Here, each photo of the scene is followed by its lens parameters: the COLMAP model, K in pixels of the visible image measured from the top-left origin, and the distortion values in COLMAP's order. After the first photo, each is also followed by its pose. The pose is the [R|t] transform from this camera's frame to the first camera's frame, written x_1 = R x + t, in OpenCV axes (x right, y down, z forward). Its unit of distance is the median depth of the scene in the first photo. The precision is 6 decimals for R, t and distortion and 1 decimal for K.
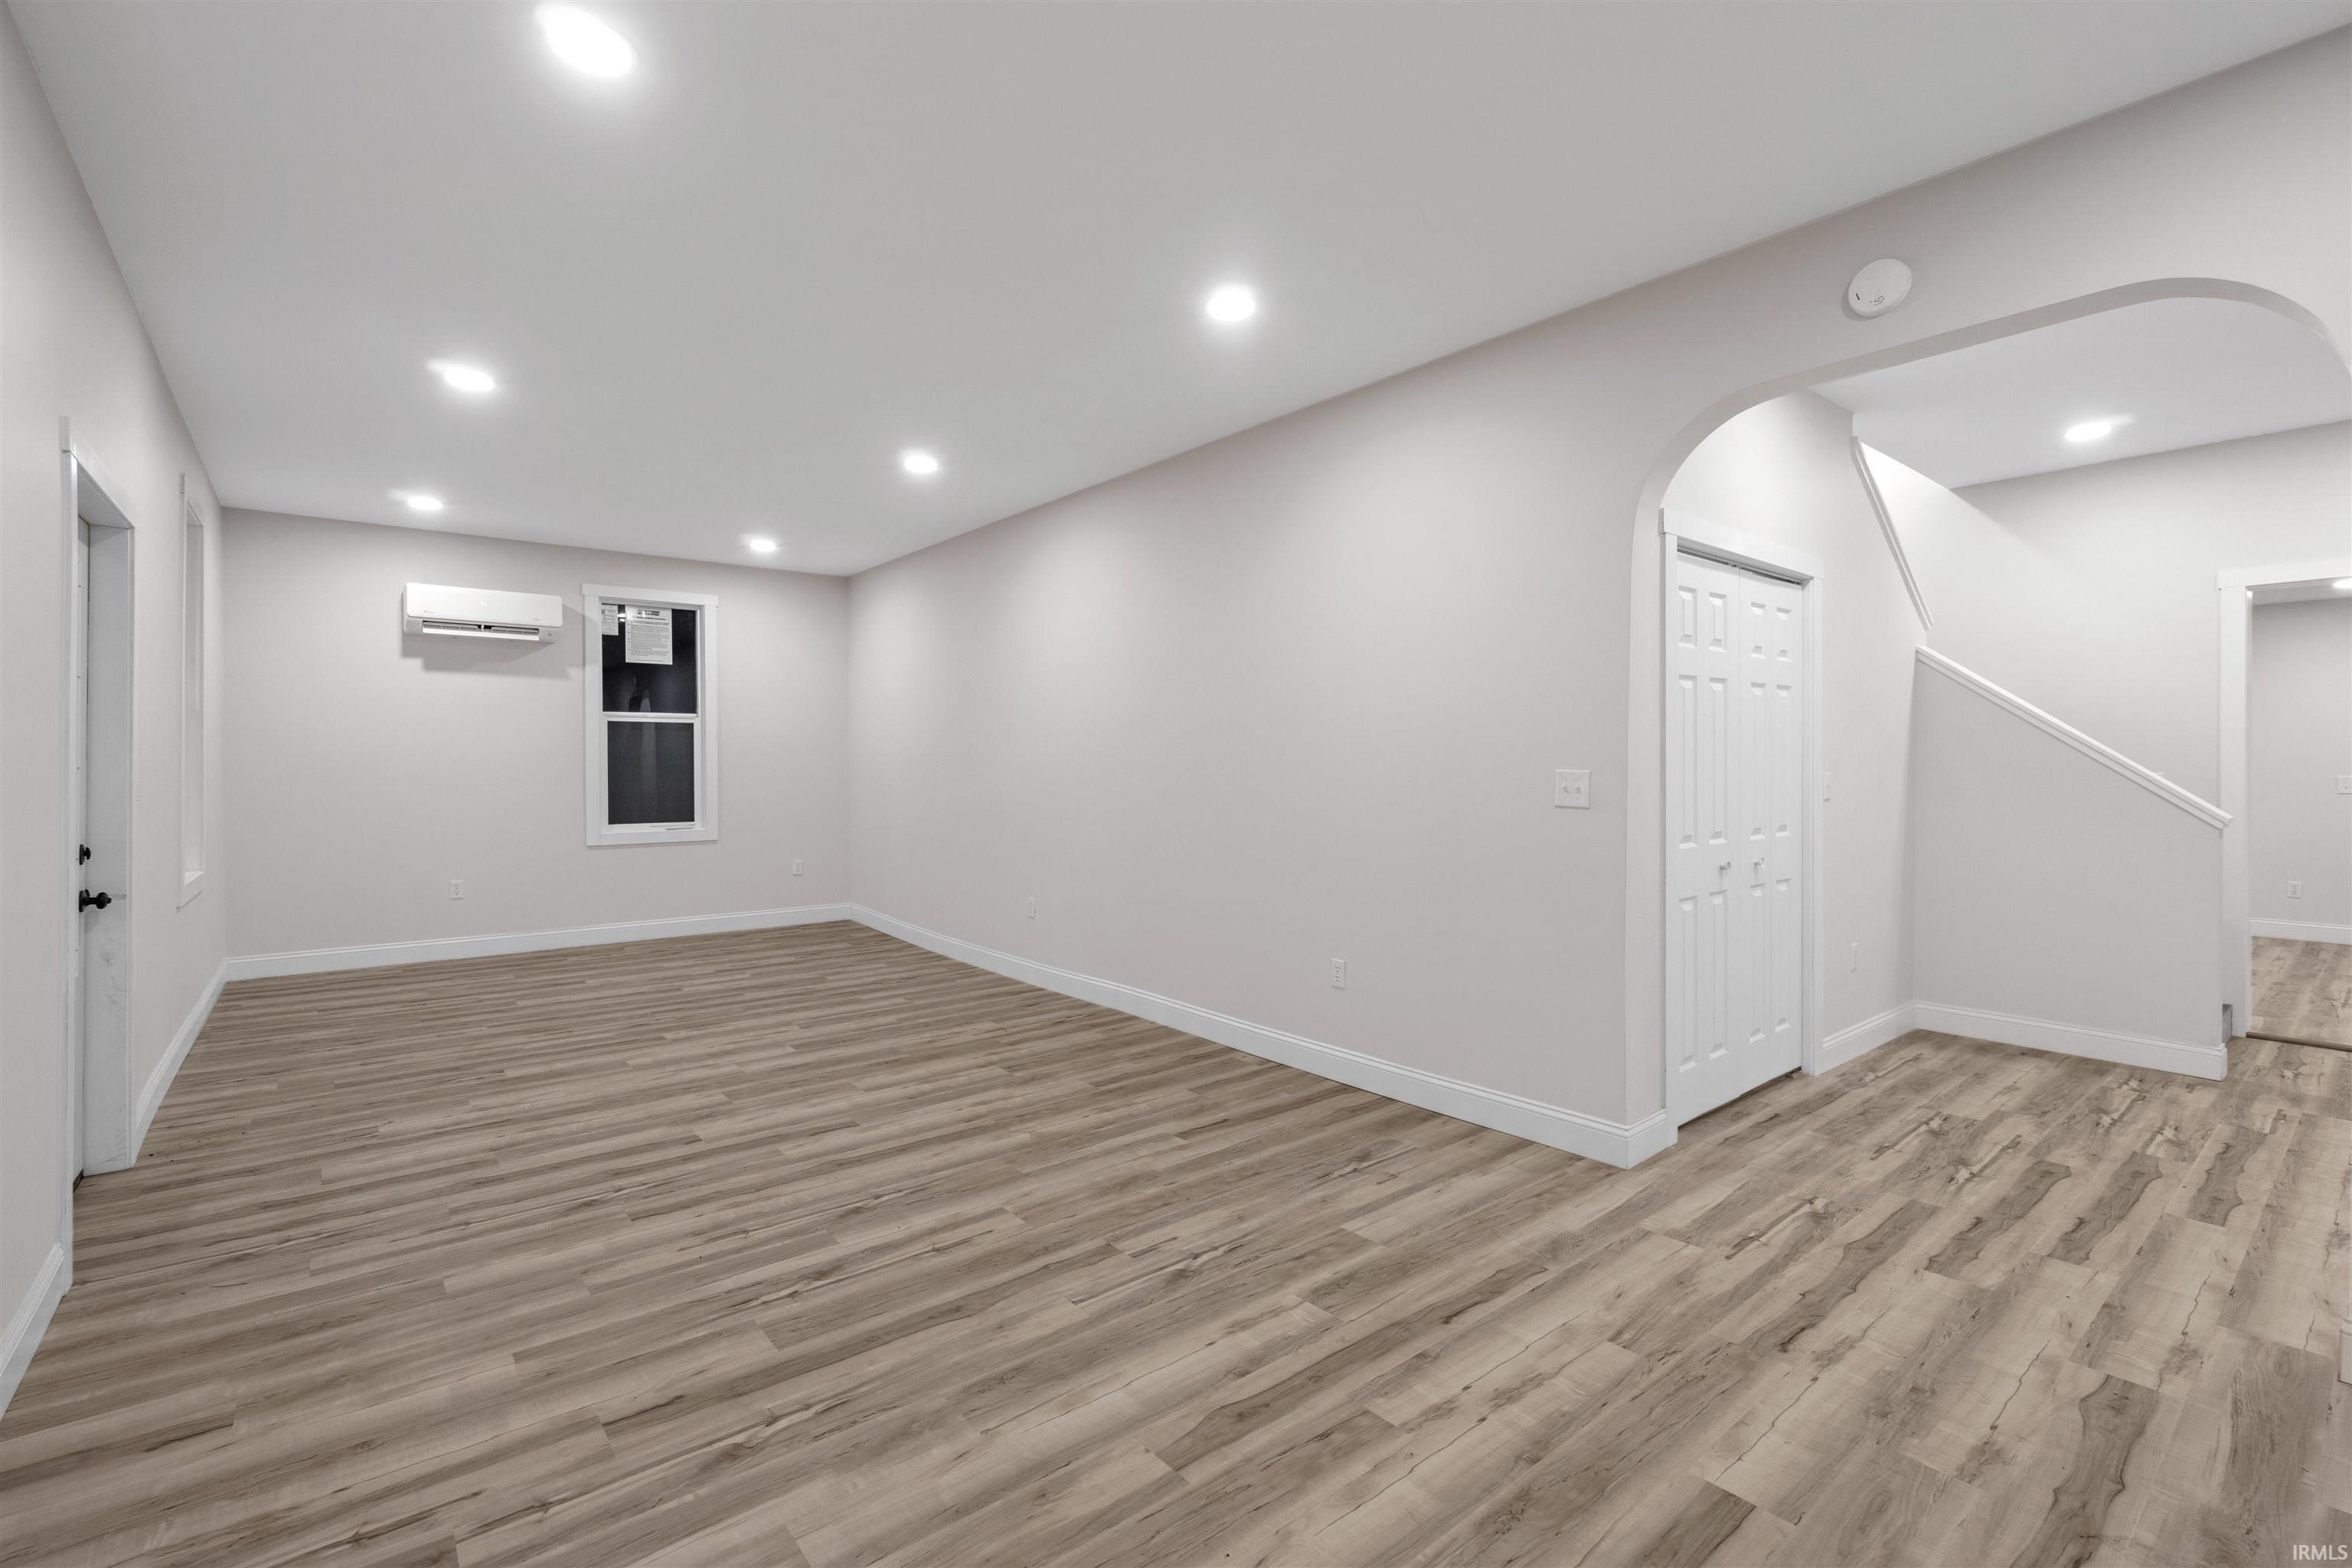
lens RADIAL K [[1038.8, 0, 1165.1], [0, 1038.8, 768.5], [0, 0, 1]] dist [-0.000079, 0.000396]
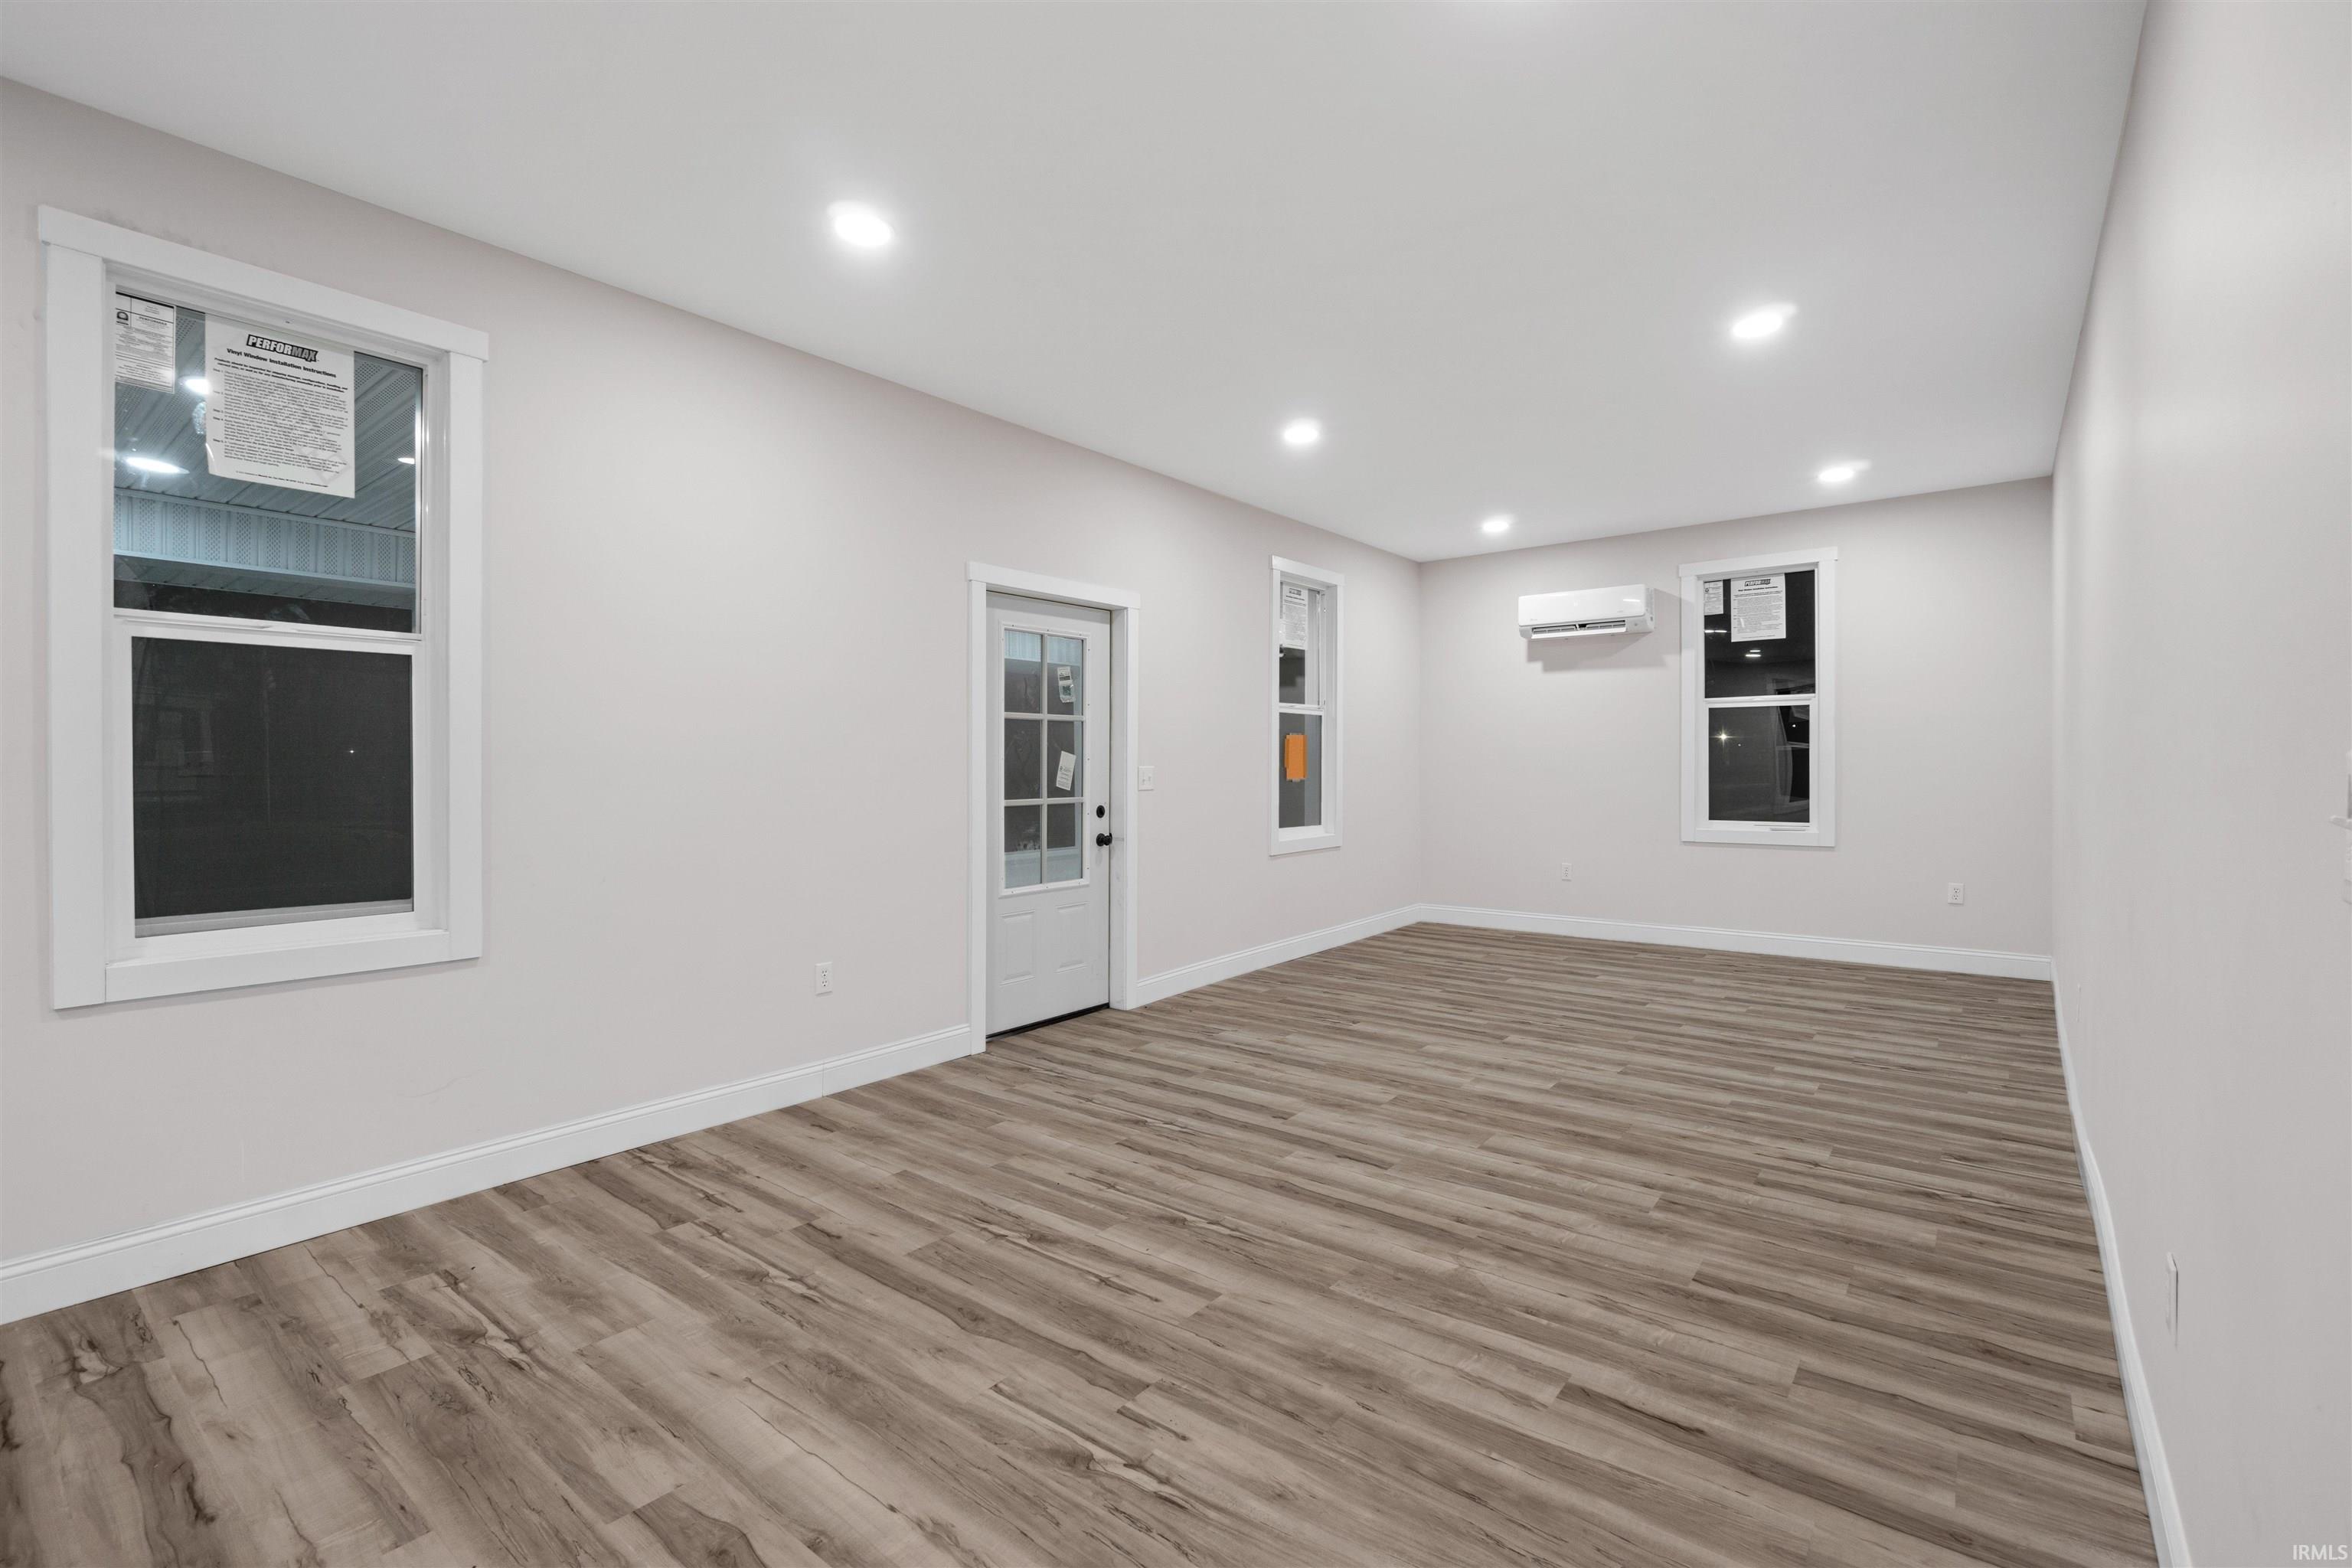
lens RADIAL K [[1038.8, 0, 1165.1], [0, 1038.8, 768.5], [0, 0, 1]] dist [-0.000079, 0.000396]
pose [[0.218314, 0.005383, -0.975864, 0.532775], [0.002328, 0.999979, 0.006037, 0.003063], [0.975876, -0.003589, 0.218296, 0.660874]]
